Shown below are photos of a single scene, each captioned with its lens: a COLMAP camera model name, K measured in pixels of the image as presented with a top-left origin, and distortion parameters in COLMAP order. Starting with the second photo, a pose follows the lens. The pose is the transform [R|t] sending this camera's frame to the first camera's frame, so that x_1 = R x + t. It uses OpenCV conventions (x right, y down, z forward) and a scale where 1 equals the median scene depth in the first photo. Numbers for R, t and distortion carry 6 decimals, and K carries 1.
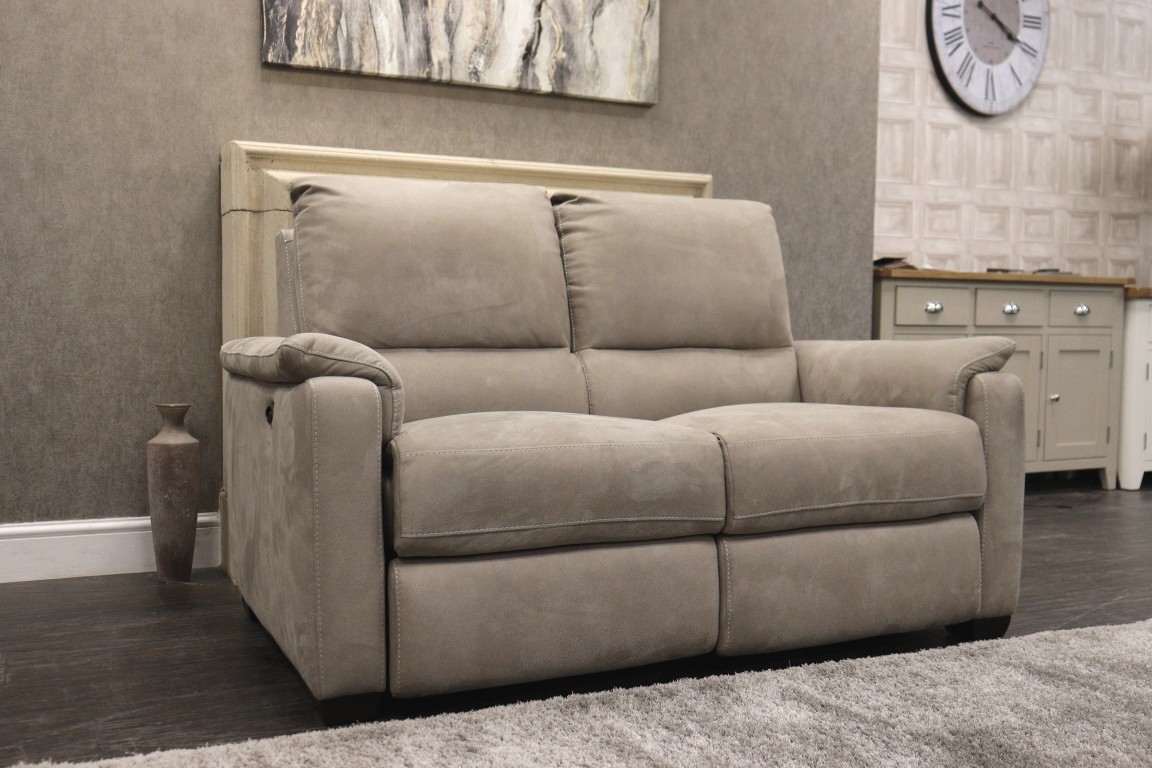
lens RADIAL K [[1160.6, 0, 576.8], [0, 1160.6, 397.7], [0, 0, 1]] dist [0.000416, 0.000000]
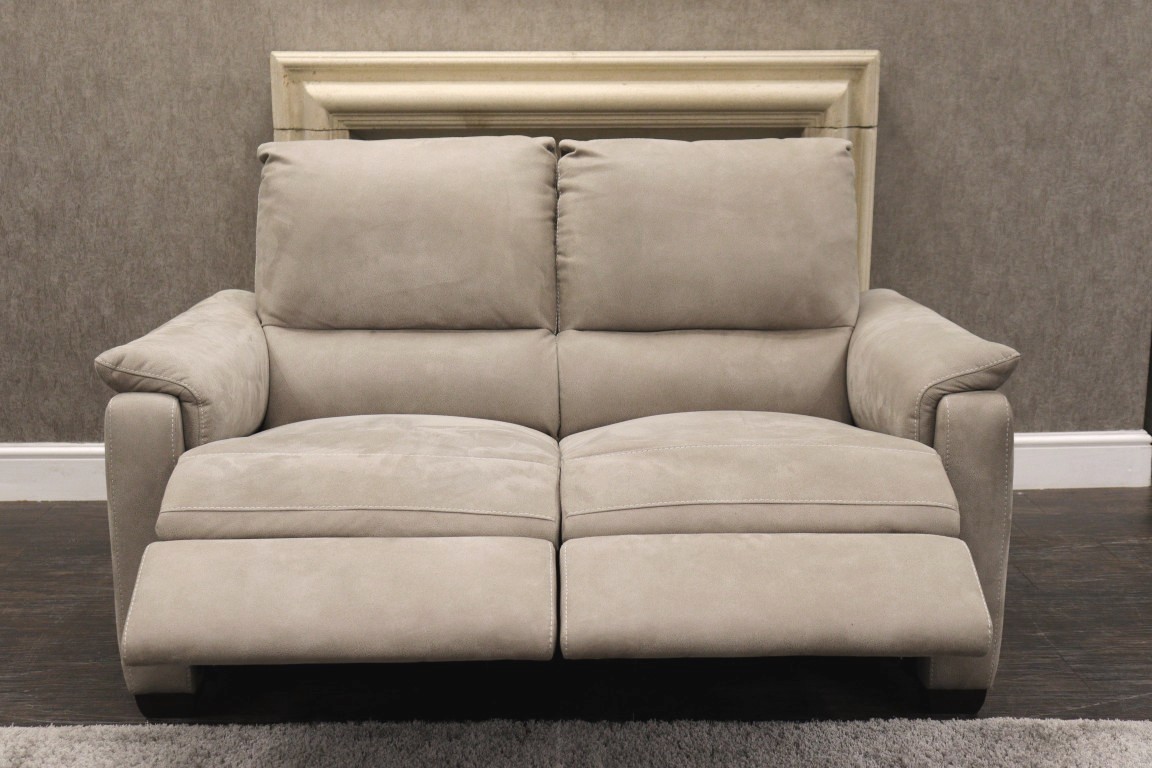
lens RADIAL K [[1571.9, 0, 573.7], [0, 1571.9, 401.0], [0, 0, 1]] dist [0.027836, 0.000000]
pose [[0.917795, 0.074469, -0.390009, 0.426229], [-0.015142, 0.988104, 0.153039, -0.142972], [0.396766, -0.134553, 0.908005, -0.071424]]
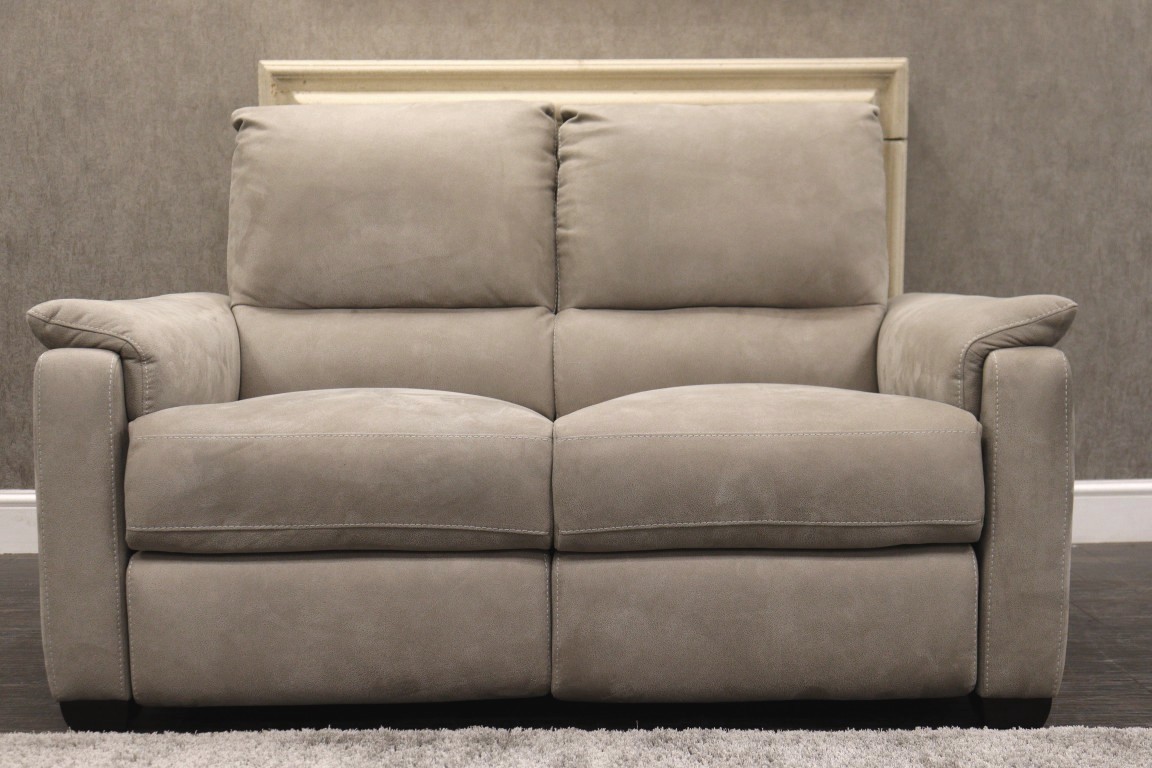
lens RADIAL K [[1571.9, 0, 580.4], [0, 1571.9, 392.8], [0, 0, 1]] dist [0.027836, 0.000000]
pose [[0.911053, 0.026956, -0.411407, 0.407268], [-0.012984, 0.999241, 0.036719, -0.021165], [0.412085, -0.028112, 0.910712, 0.024881]]
